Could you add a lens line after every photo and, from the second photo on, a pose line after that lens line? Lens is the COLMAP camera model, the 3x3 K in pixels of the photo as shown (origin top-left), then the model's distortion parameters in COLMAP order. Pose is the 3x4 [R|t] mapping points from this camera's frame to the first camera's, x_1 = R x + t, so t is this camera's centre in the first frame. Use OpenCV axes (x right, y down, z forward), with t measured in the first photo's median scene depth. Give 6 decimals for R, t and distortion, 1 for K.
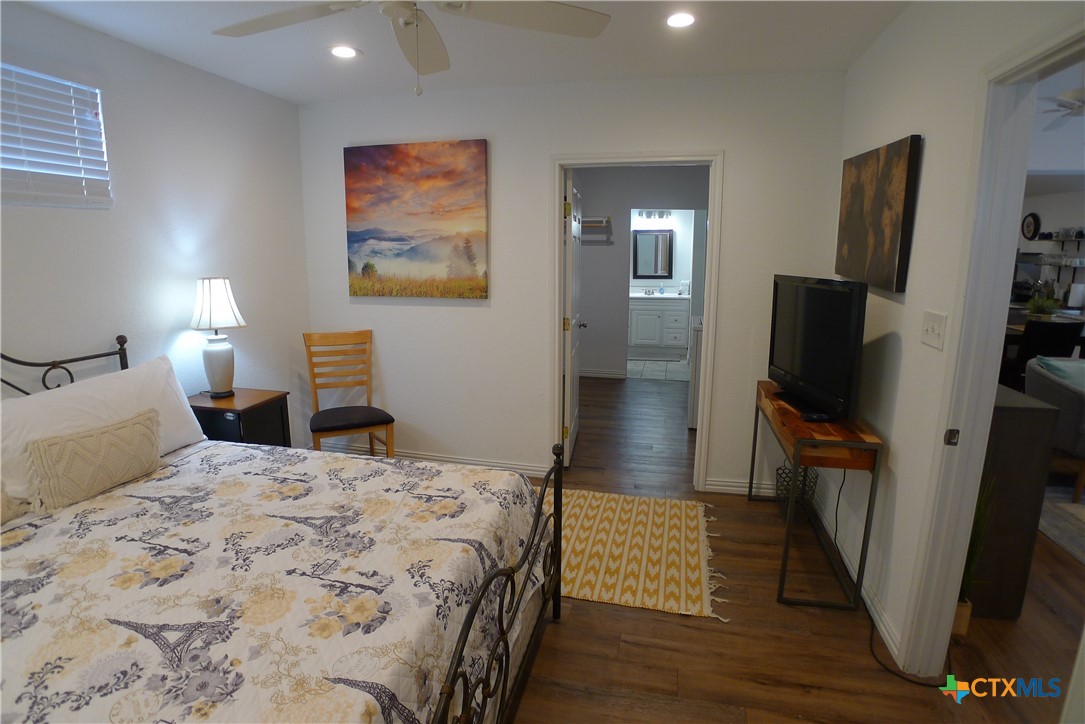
lens RADIAL K [[579.1, 0, 542.5], [0, 579.1, 362.0], [0, 0, 1]] dist [-0.105045, 0.023259]
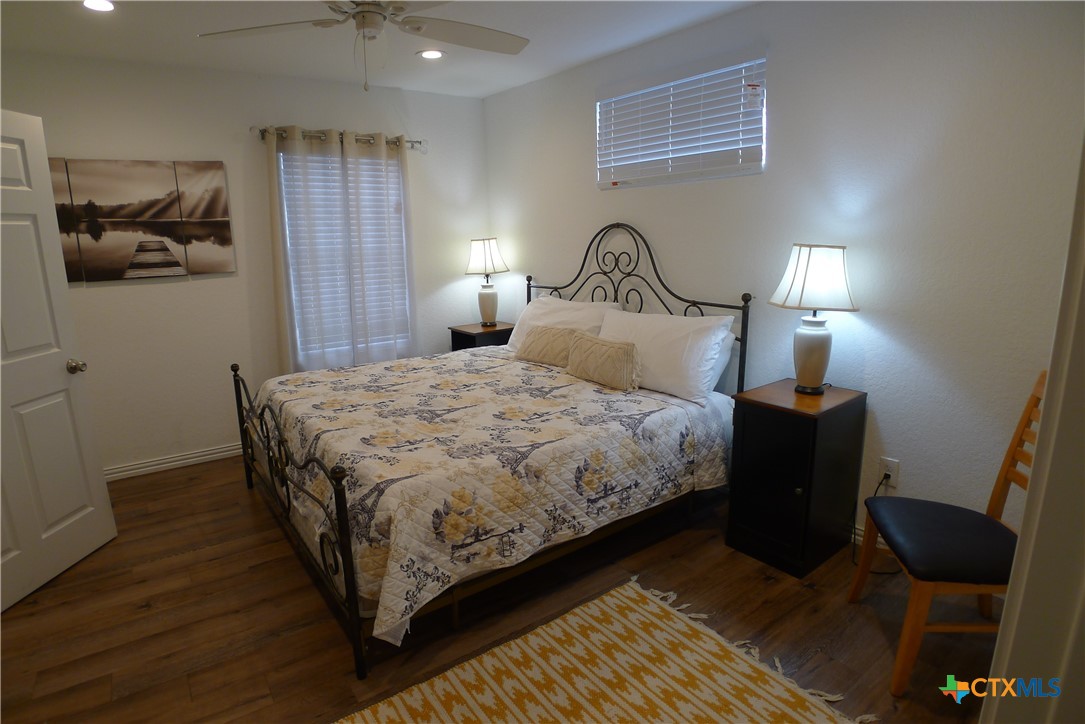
lens RADIAL K [[578.1, 0, 542.5], [0, 578.1, 362.0], [0, 0, 1]] dist [-0.092372, 0.020227]
pose [[-0.657498, 0.169344, -0.734179, 0.377517], [-0.122523, 0.937415, 0.325948, -0.269704], [0.743428, 0.304264, -0.595600, 1.595722]]
